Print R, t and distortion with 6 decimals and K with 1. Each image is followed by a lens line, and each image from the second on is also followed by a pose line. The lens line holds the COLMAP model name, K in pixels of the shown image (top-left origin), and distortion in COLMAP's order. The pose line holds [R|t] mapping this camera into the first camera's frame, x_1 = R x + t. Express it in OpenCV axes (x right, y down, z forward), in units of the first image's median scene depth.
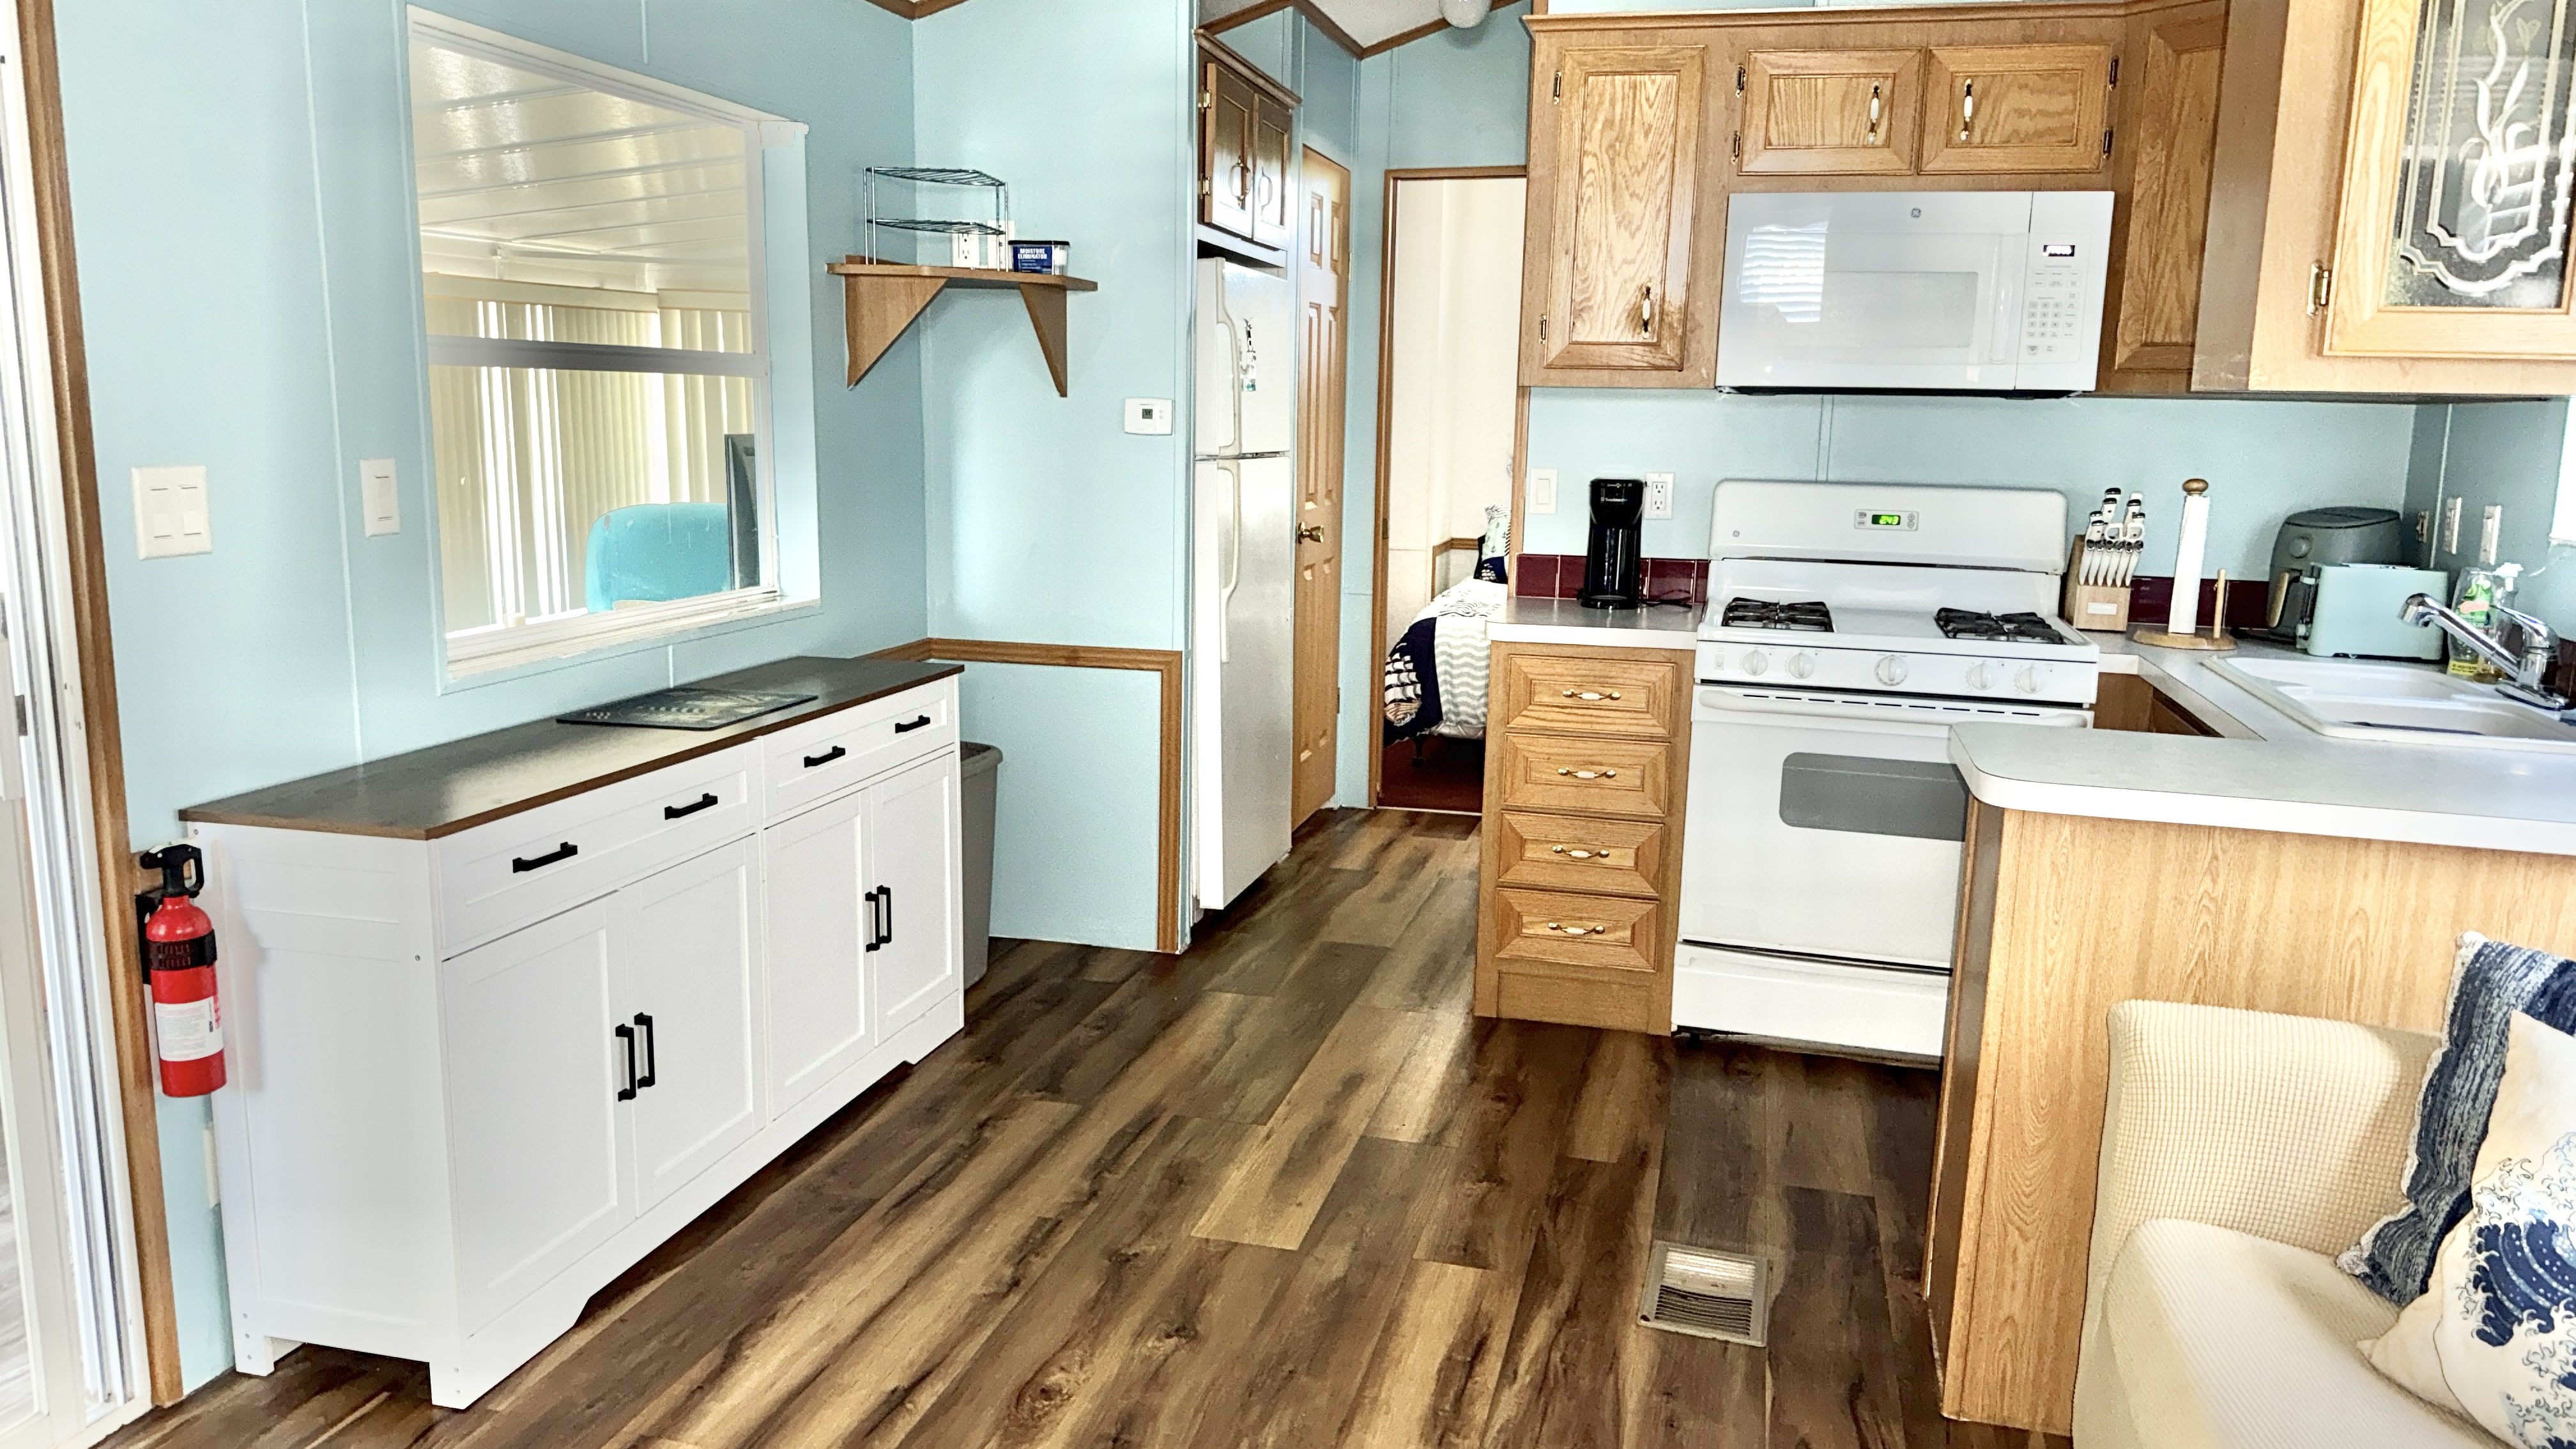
lens RADIAL K [[1808.3, 0, 1285.9], [0, 1808.3, 737.9], [0, 0, 1]] dist [0.109297, -0.155778]
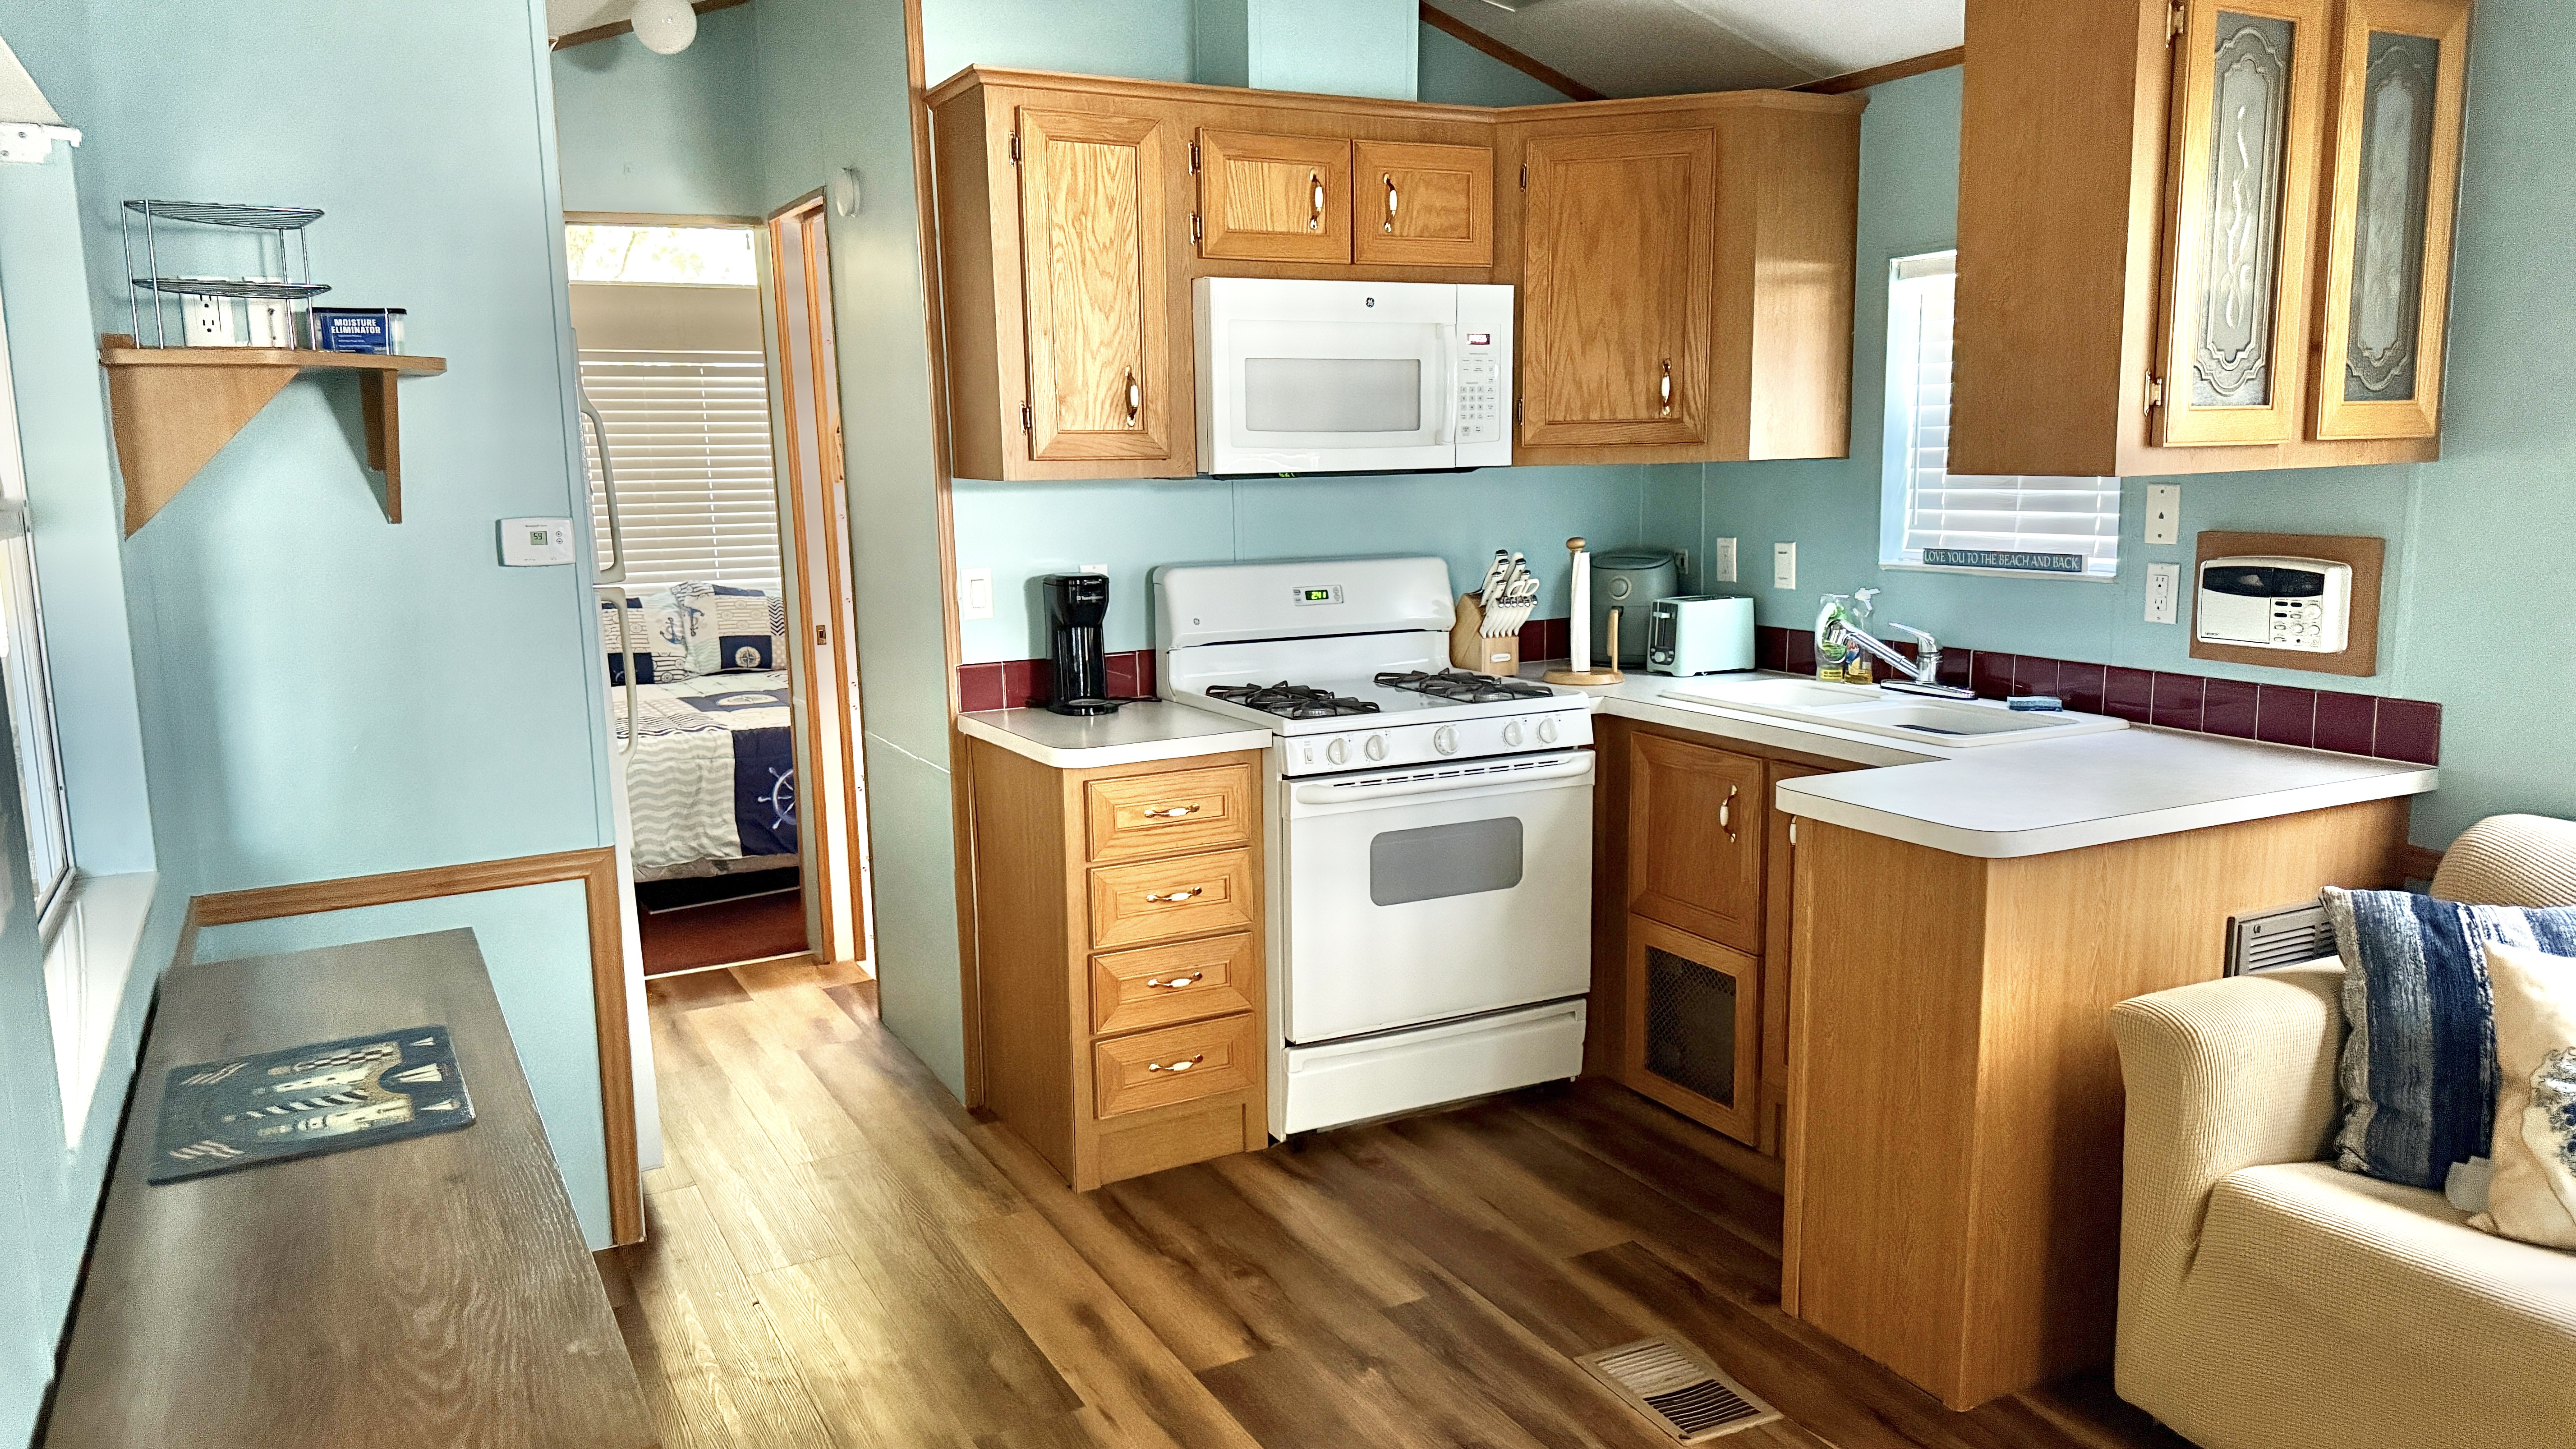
lens RADIAL K [[1816.2, 0, 1282.3], [0, 1816.2, 730.5], [0, 0, 1]] dist [0.150159, -0.239904]
pose [[0.735927, -0.143087, 0.661769, -0.394166], [0.157941, 0.986728, 0.037710, -0.089099], [-0.658382, 0.076768, 0.748759, 0.262457]]
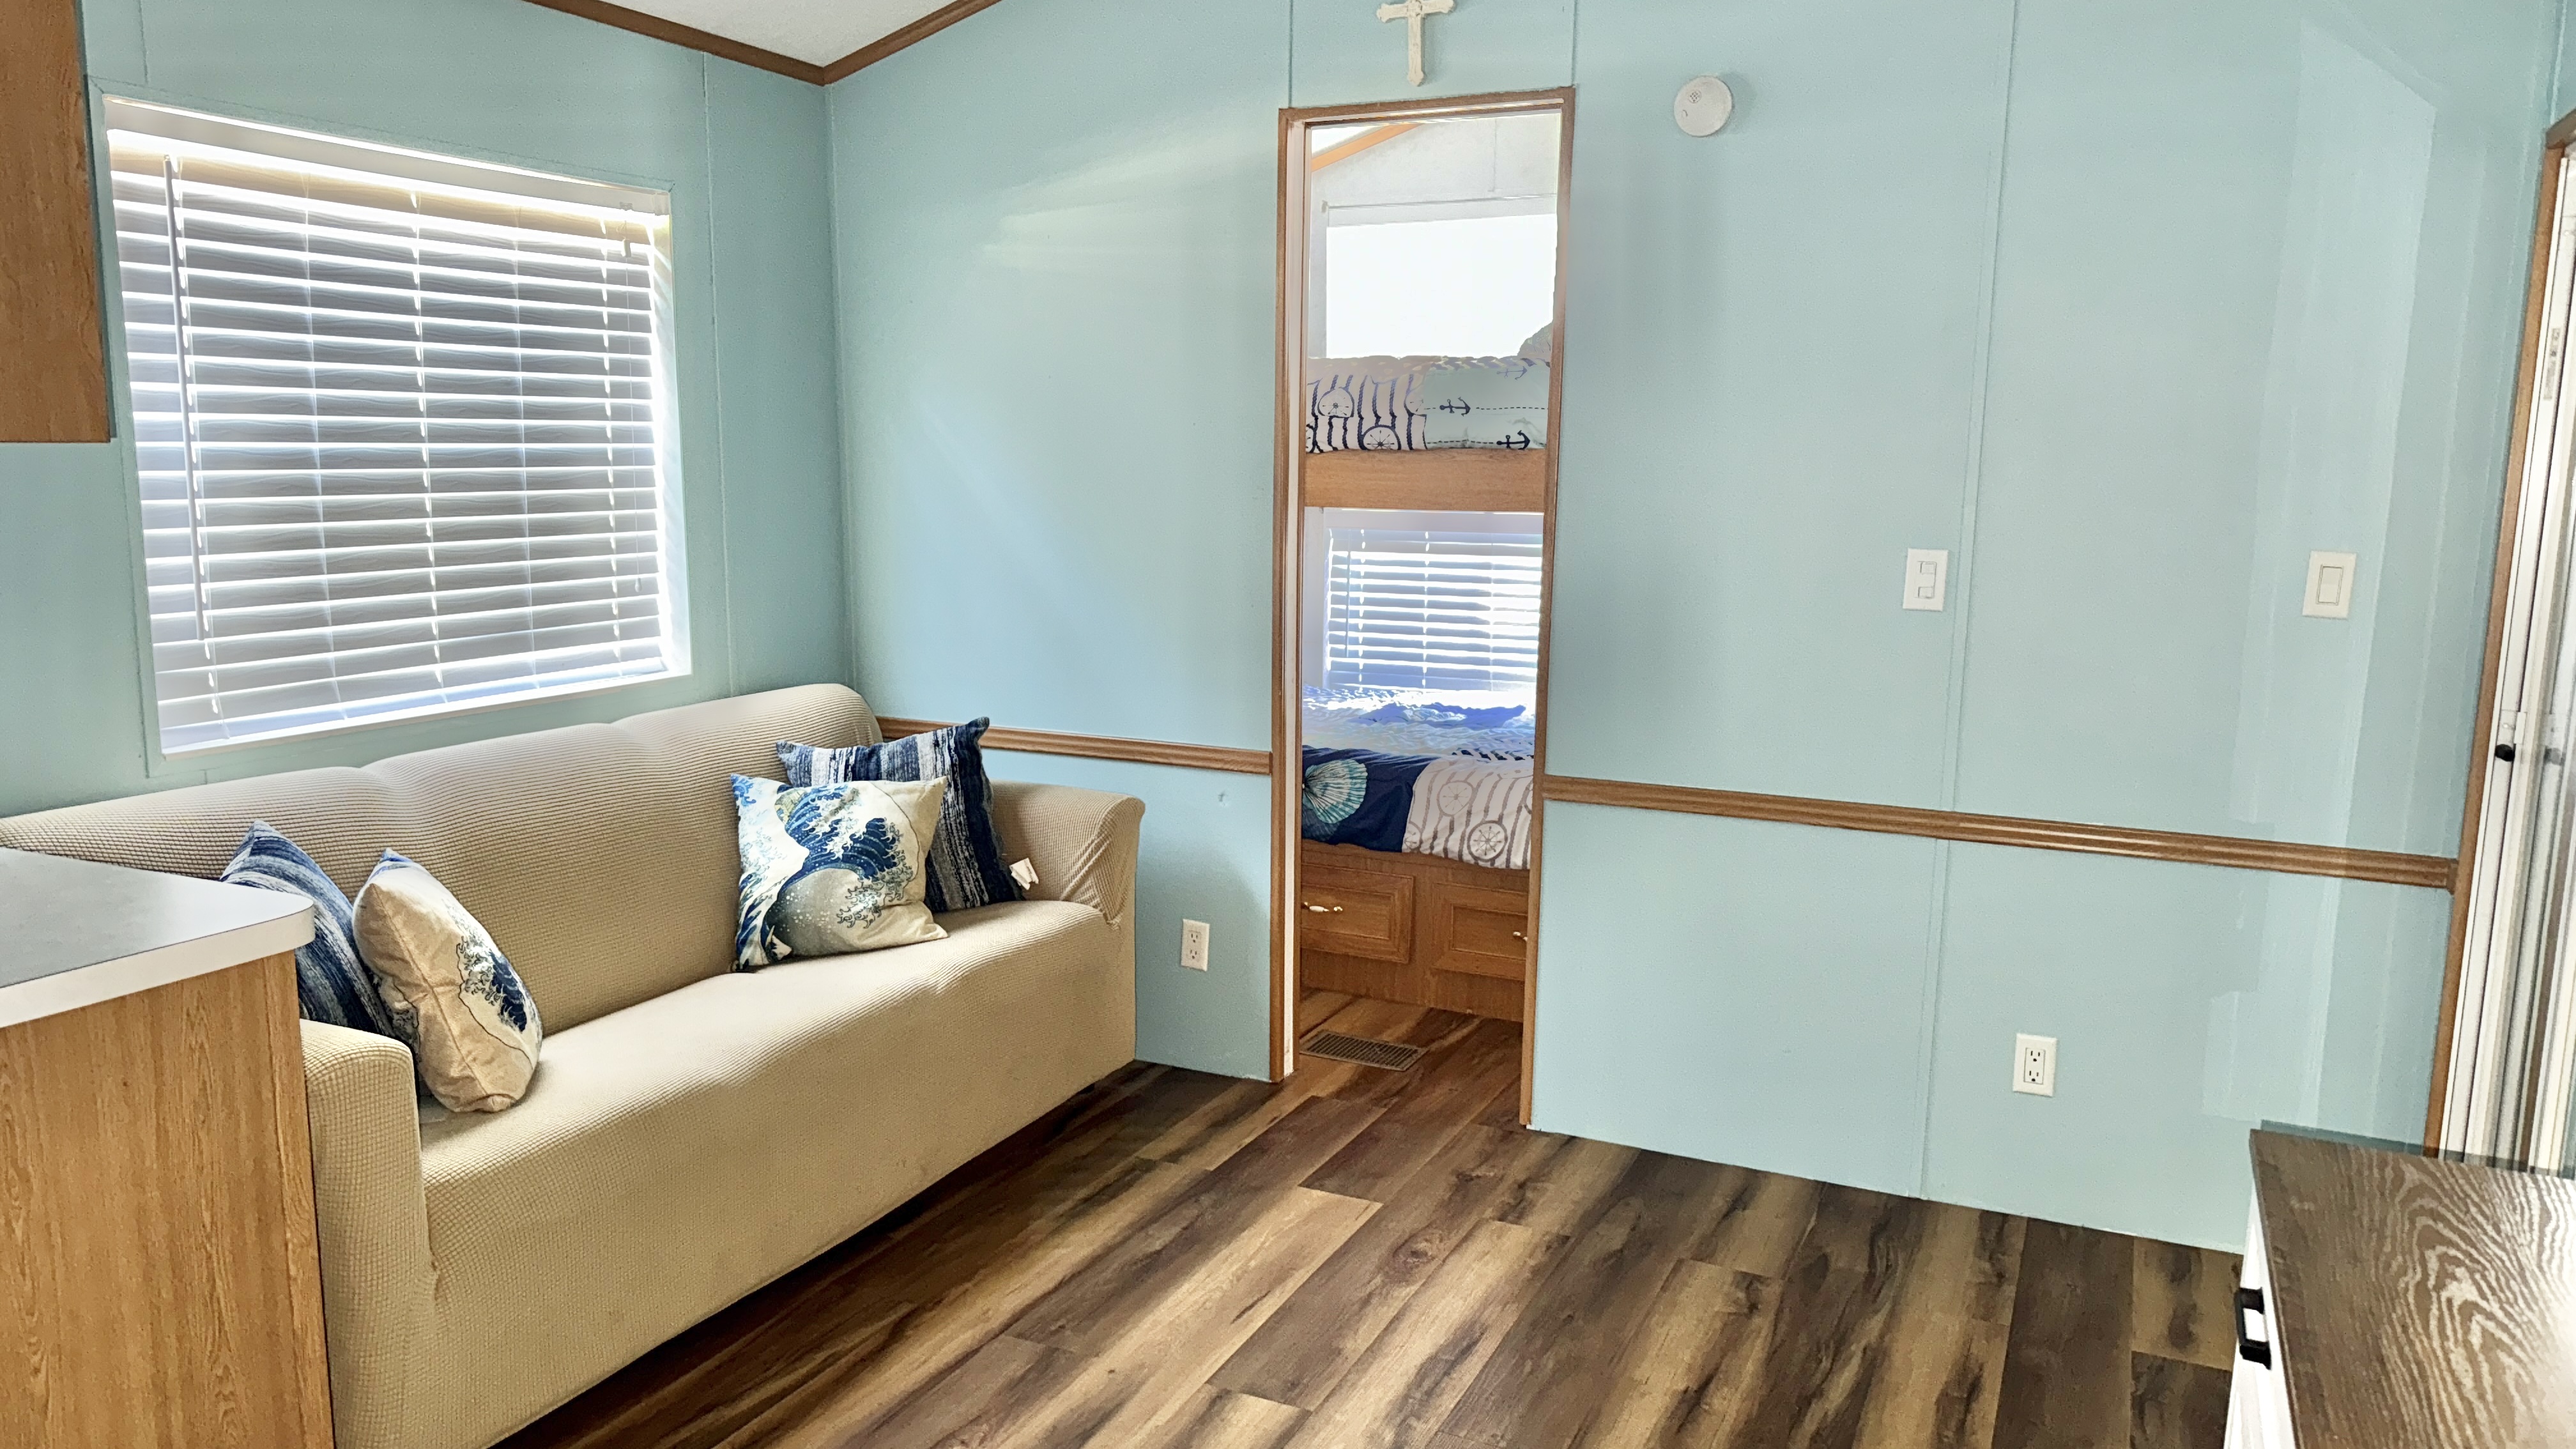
lens RADIAL K [[1808.3, 0, 1285.9], [0, 1808.3, 737.9], [0, 0, 1]] dist [0.109297, -0.155778]
pose [[-0.982879, -0.062522, 0.173319, -0.116571], [0.000762, 0.939280, 0.343150, -0.204419], [-0.184250, 0.337407, -0.923151, 1.003316]]
